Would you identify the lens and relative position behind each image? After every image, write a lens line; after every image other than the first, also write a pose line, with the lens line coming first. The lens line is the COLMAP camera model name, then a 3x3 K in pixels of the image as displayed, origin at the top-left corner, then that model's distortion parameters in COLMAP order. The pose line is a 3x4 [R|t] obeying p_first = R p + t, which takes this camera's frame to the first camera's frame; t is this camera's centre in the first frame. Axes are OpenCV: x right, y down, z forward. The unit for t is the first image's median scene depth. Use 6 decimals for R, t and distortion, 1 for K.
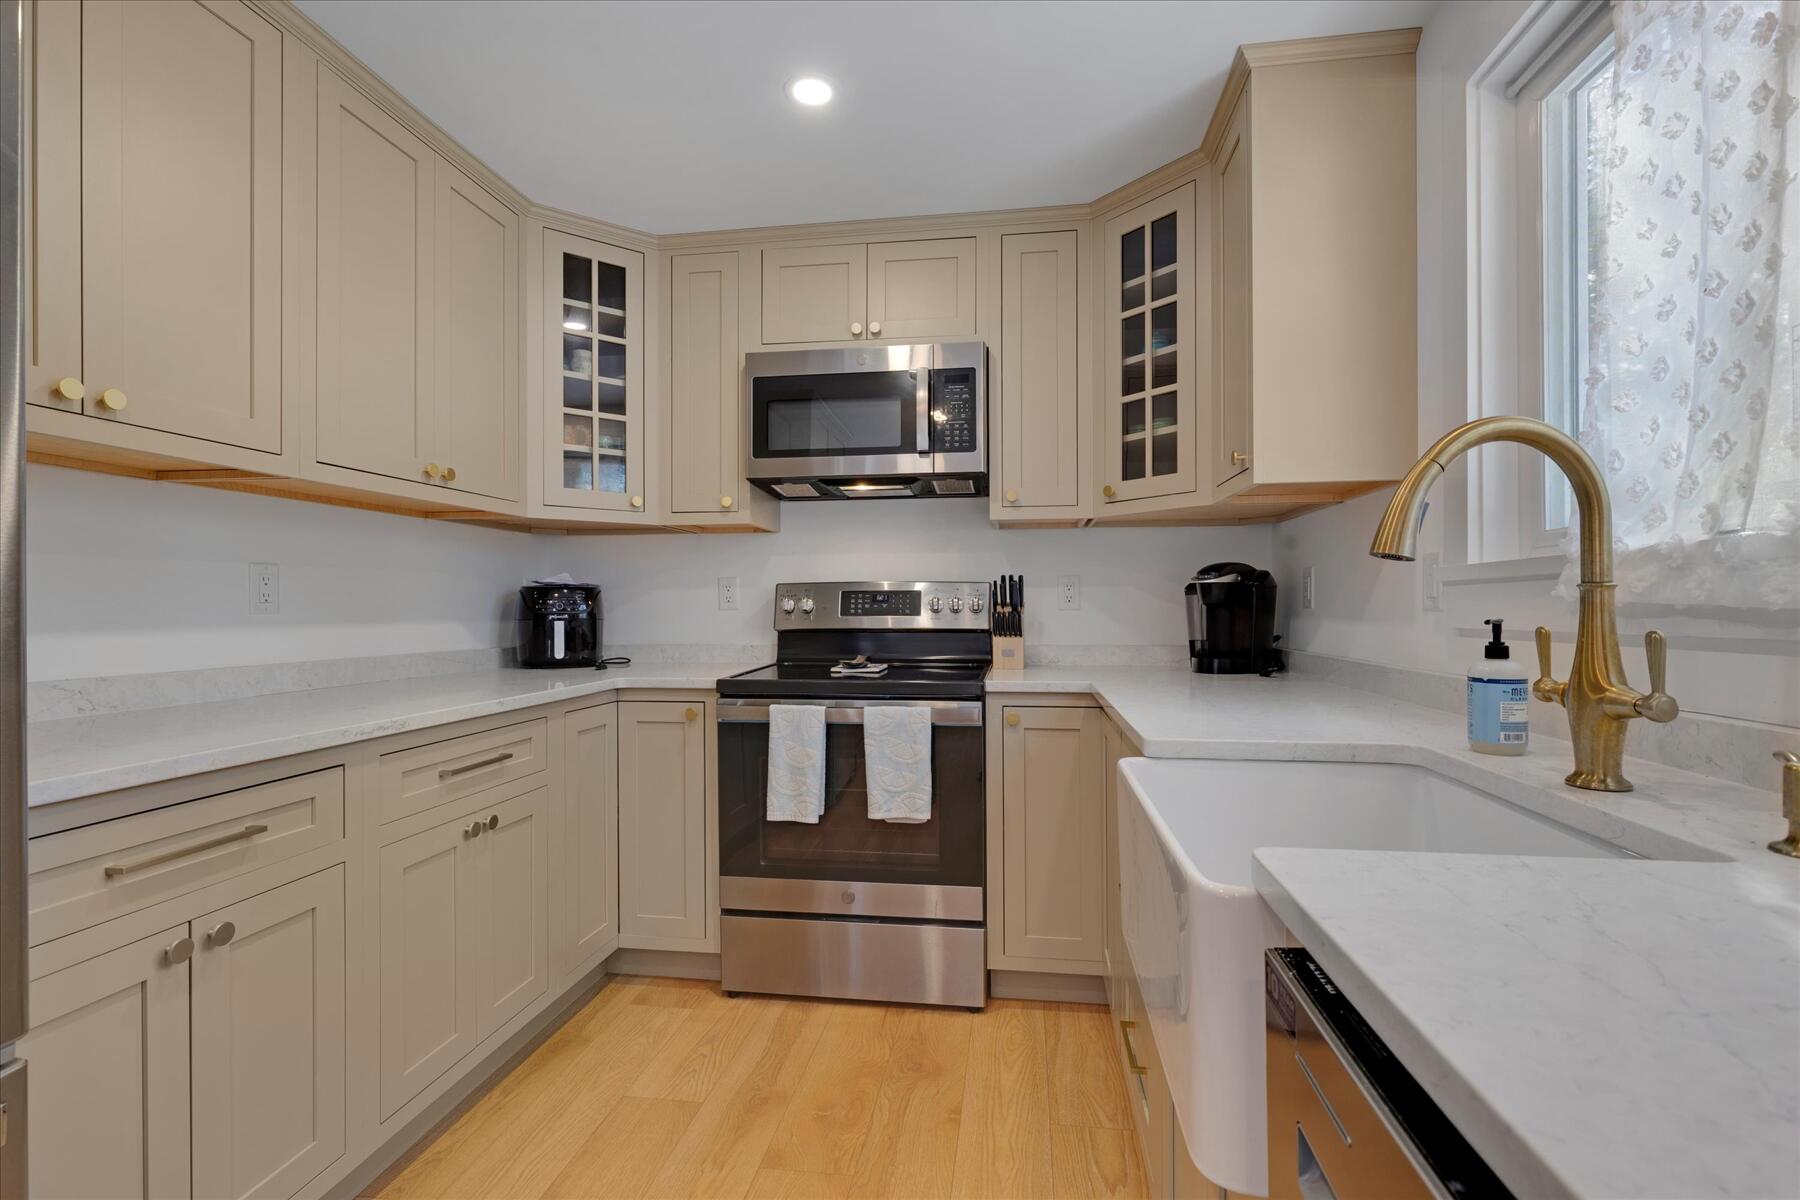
lens RADIAL K [[812.3, 0, 908.3], [0, 812.3, 605.4], [0, 0, 1]] dist [-0.002877, -0.001058]
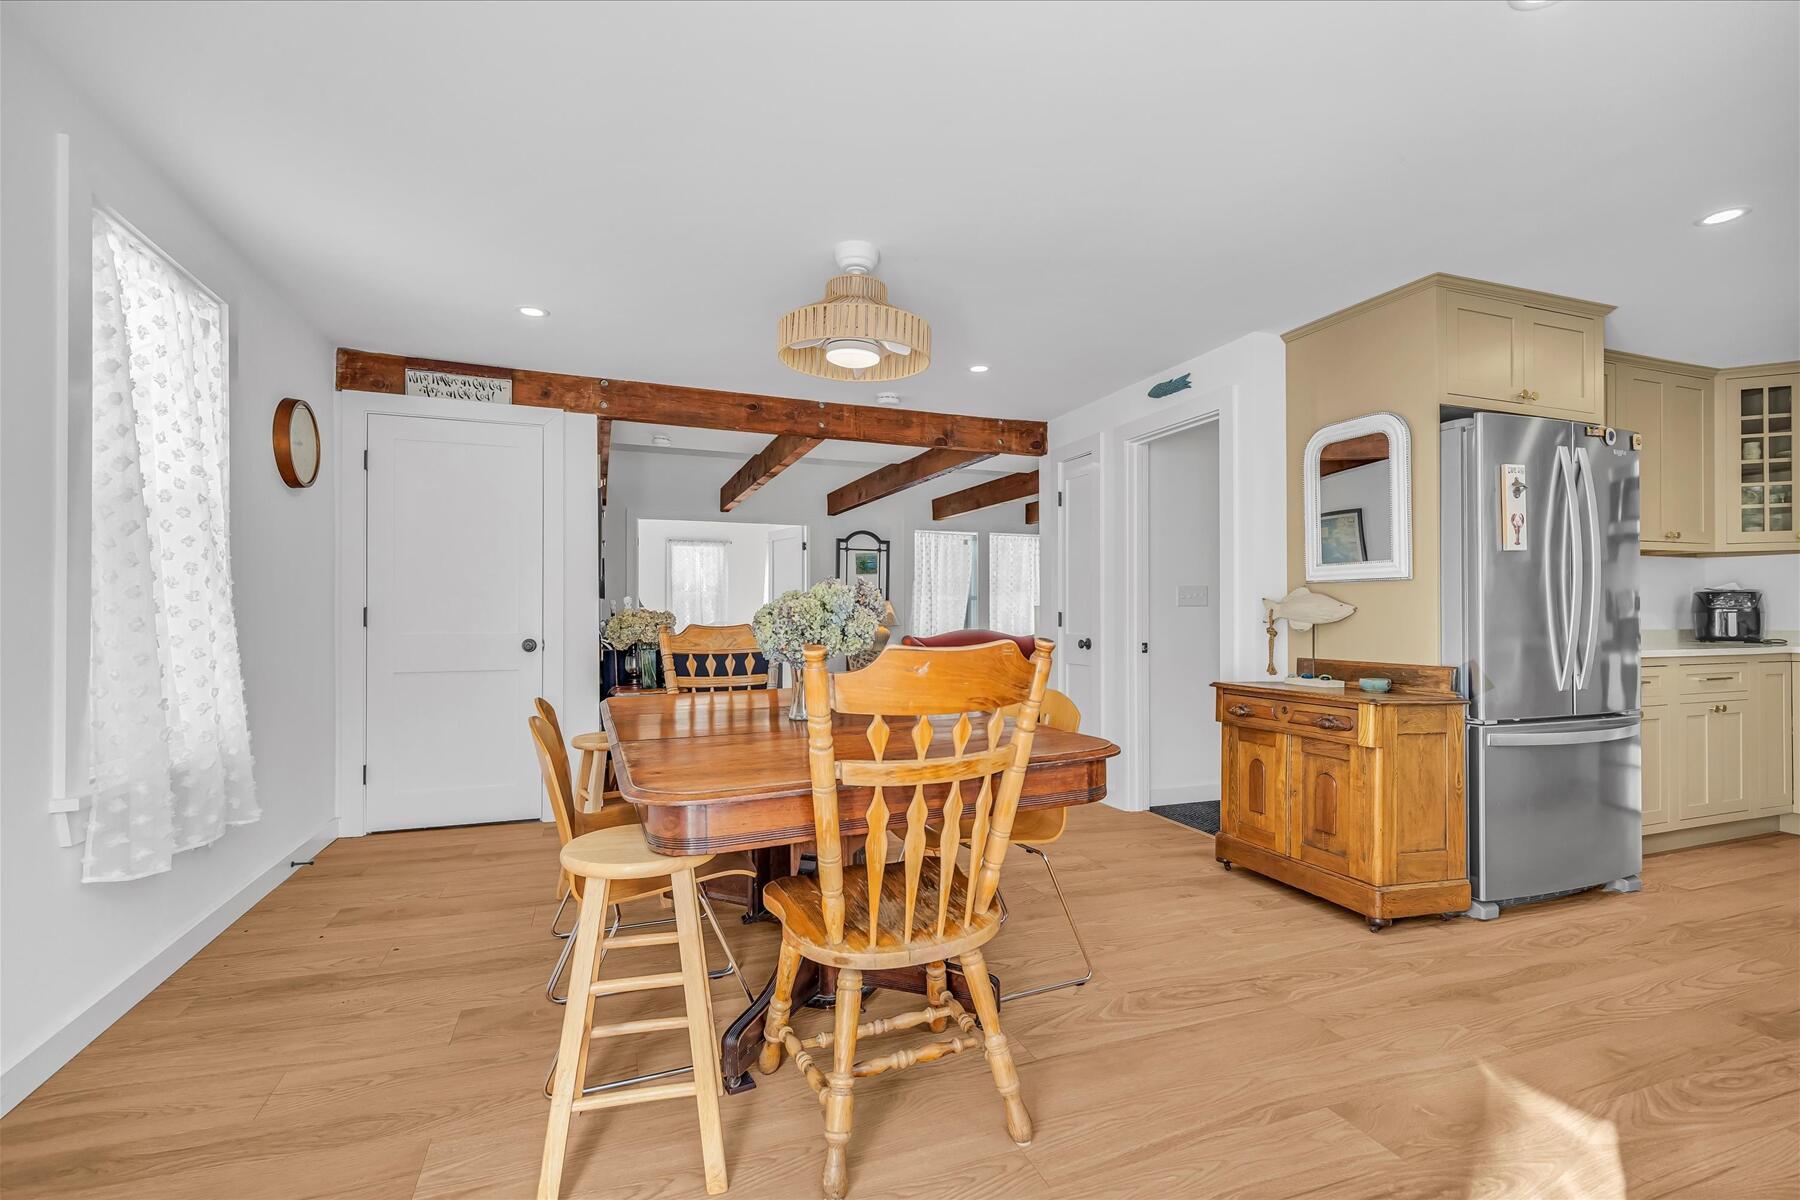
lens RADIAL K [[812.3, 0, 908.3], [0, 812.3, 605.4], [0, 0, 1]] dist [-0.002877, -0.001058]
pose [[0.479975, -0.002646, -0.877278, 0.217109], [0.000307, 0.999996, -0.002848, 0.009159], [0.877282, 0.001098, 0.479974, -1.350555]]
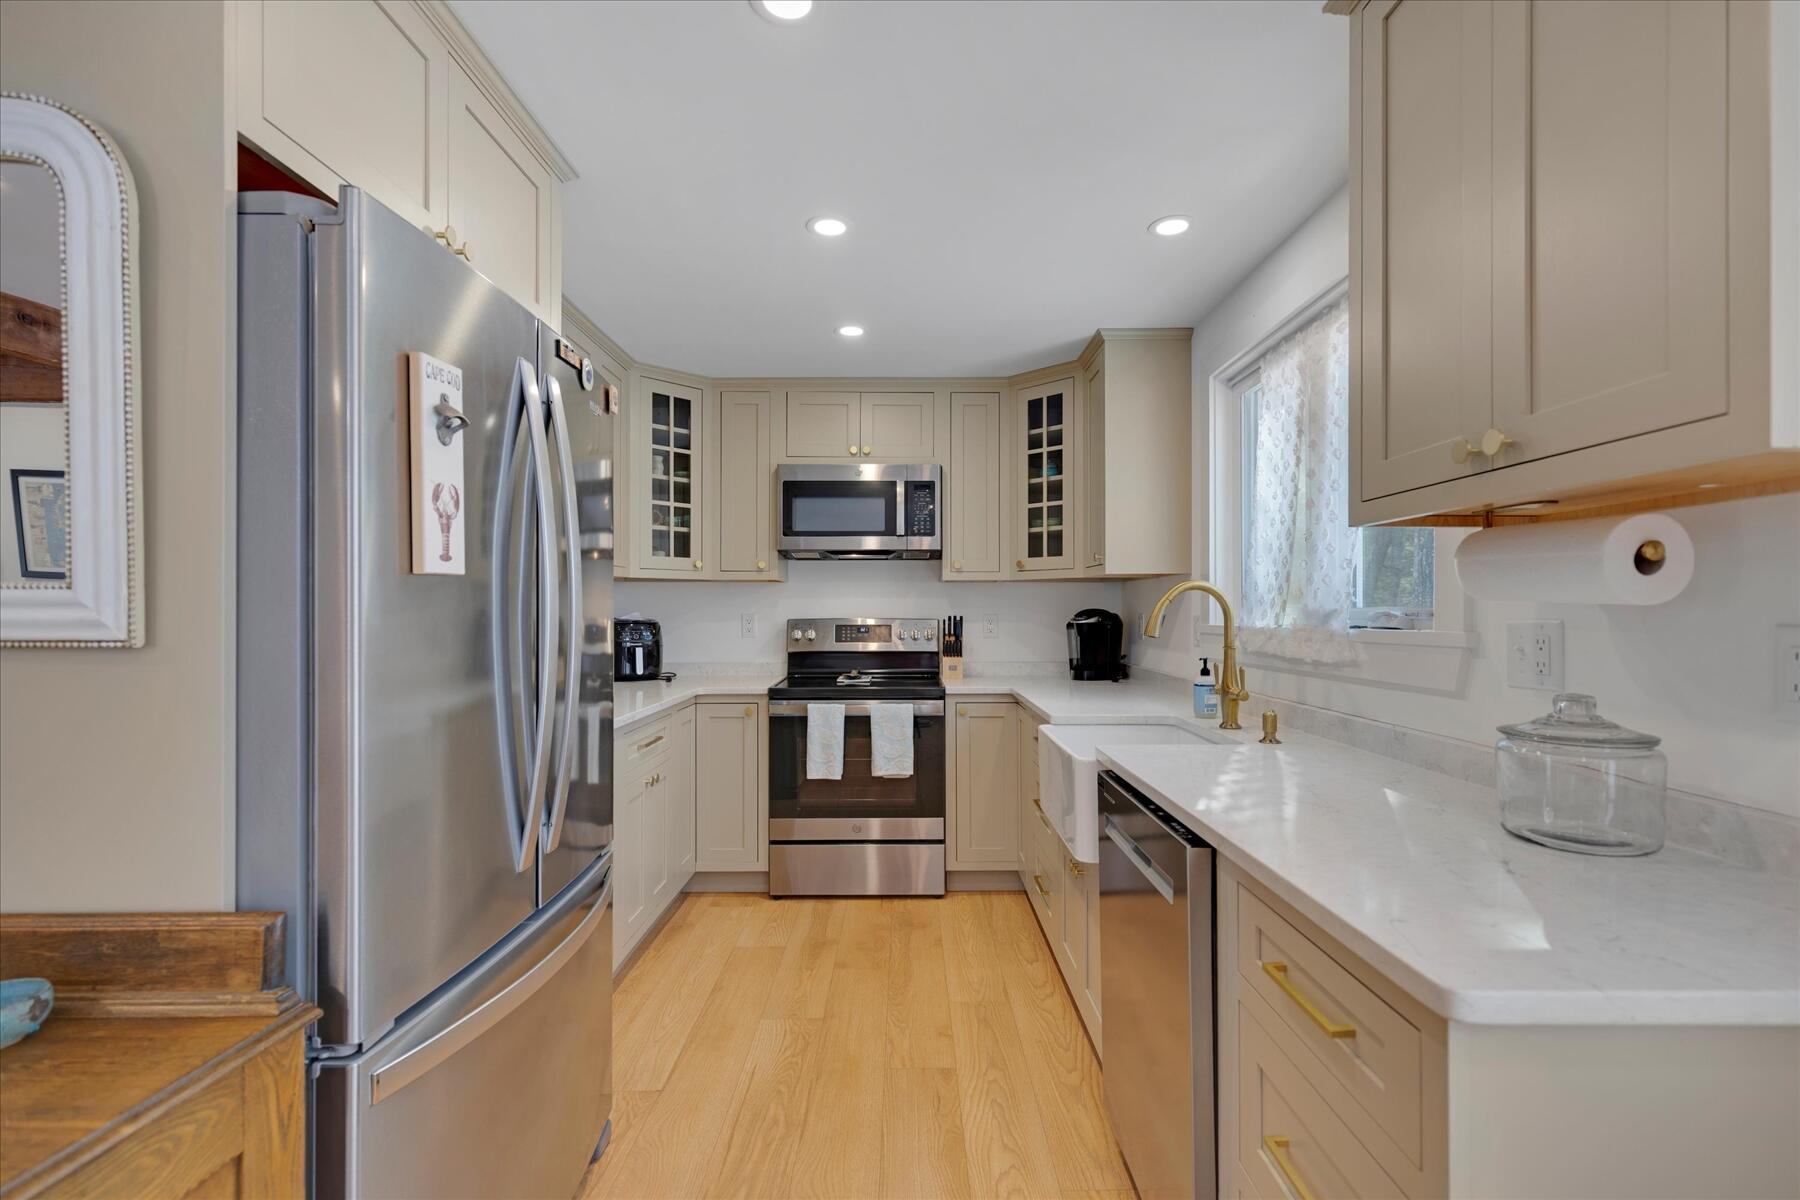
lens RADIAL K [[812.3, 0, 908.3], [0, 812.3, 605.4], [0, 0, 1]] dist [-0.002877, -0.001058]
pose [[0.989563, 0.002461, 0.144080, -0.191894], [-0.001809, 0.999988, -0.004660, -0.054361], [-0.144090, 0.004351, 0.989555, -0.517567]]
